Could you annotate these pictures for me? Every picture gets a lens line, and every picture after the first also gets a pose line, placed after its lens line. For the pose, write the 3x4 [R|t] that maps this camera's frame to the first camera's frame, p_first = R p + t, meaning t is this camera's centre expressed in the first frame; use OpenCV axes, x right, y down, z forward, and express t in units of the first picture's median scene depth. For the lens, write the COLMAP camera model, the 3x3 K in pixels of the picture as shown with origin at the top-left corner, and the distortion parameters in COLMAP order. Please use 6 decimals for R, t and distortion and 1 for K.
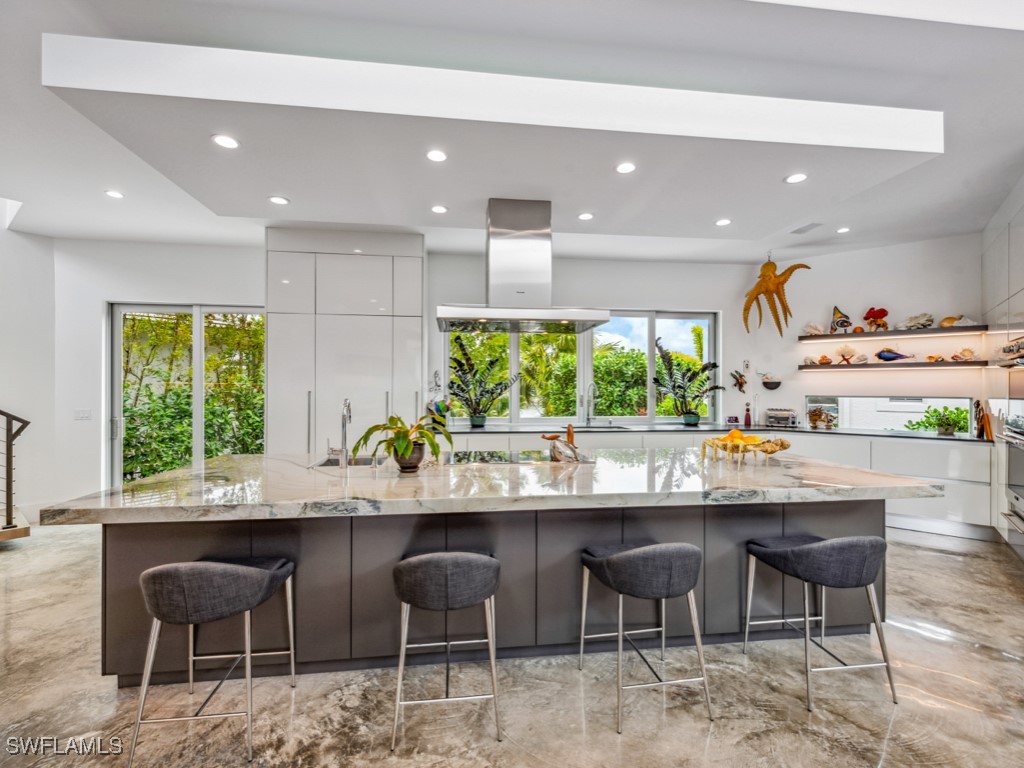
lens RADIAL K [[453.8, 0, 514.1], [0, 453.8, 382.9], [0, 0, 1]] dist [0.019777, -0.007564]
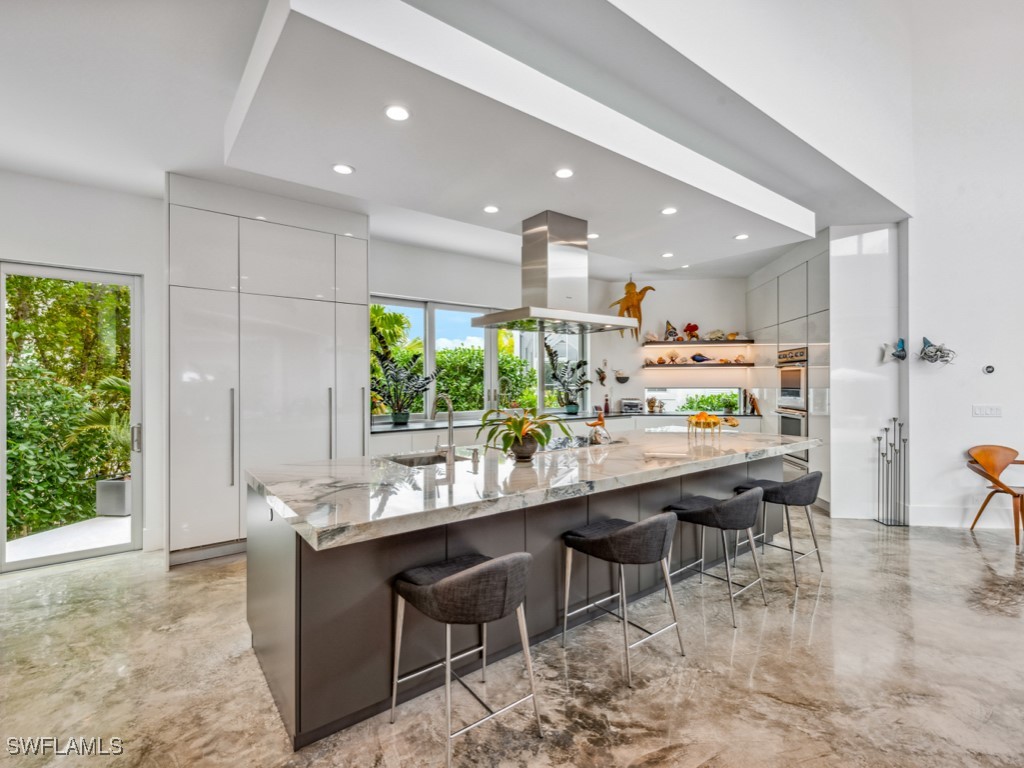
lens RADIAL K [[473.0, 0, 511.8], [0, 473.0, 378.2], [0, 0, 1]] dist [0.024159, -0.000303]
pose [[0.864966, -0.001568, 0.501828, -0.402062], [0.001561, 0.999999, 0.000434, 0.000370], [-0.501828, 0.000408, 0.864967, 0.029120]]
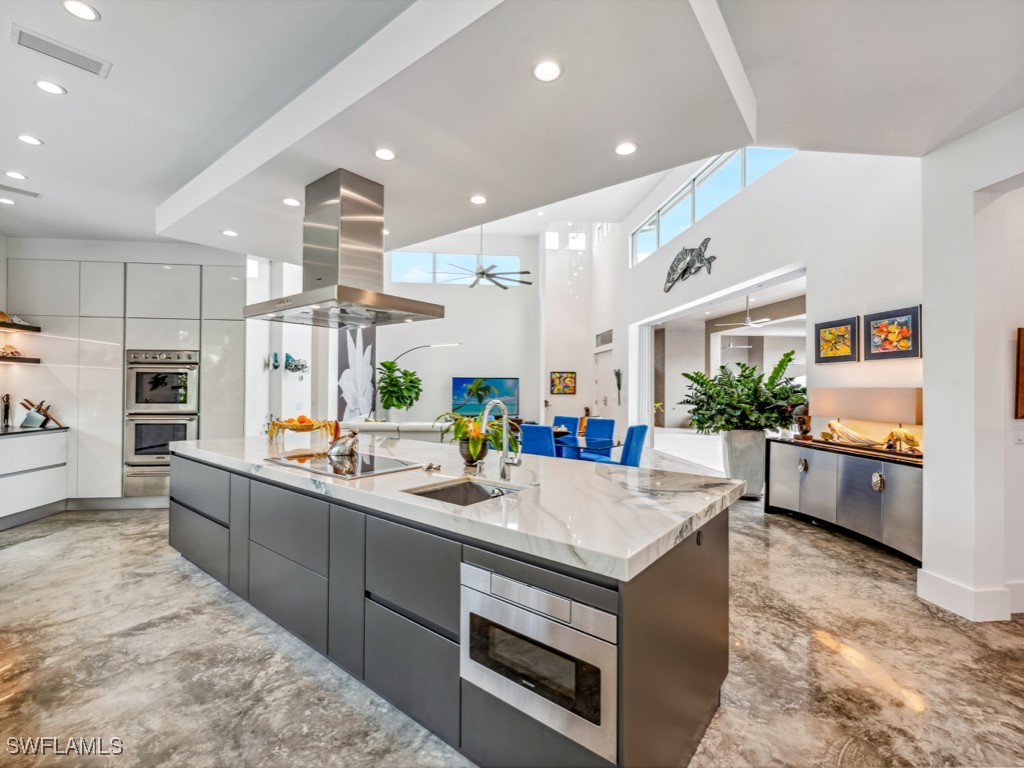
lens RADIAL K [[456.4, 0, 513.0], [0, 456.4, 380.2], [0, 0, 1]] dist [-0.000738, -0.000664]
pose [[-0.694979, 0.004452, 0.719017, -0.521062], [-0.014725, 0.999683, -0.020422, 0.008757], [-0.718880, -0.024781, -0.694693, 0.816132]]
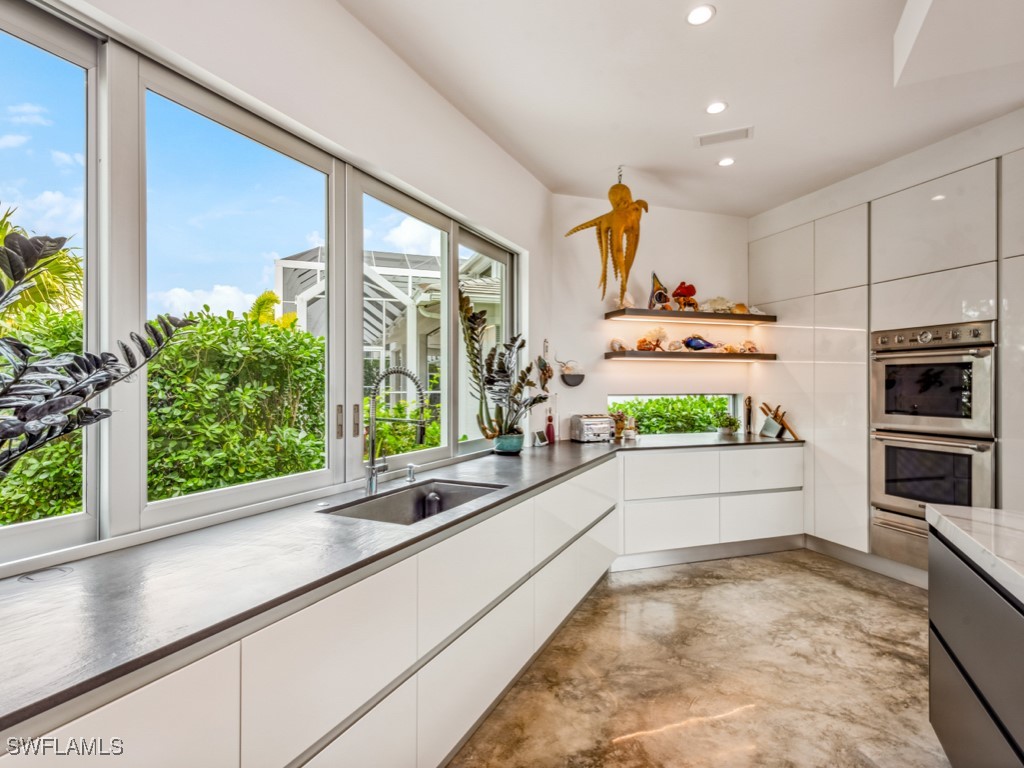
lens RADIAL K [[520.1, 0, 512.2], [0, 520.1, 385.7], [0, 0, 1]] dist [0.003516, -0.000285]
pose [[0.551967, -0.003466, 0.833859, -0.128964], [-0.007729, 0.999927, 0.009273, 0.008699], [-0.833830, -0.011563, 0.551900, 0.749173]]
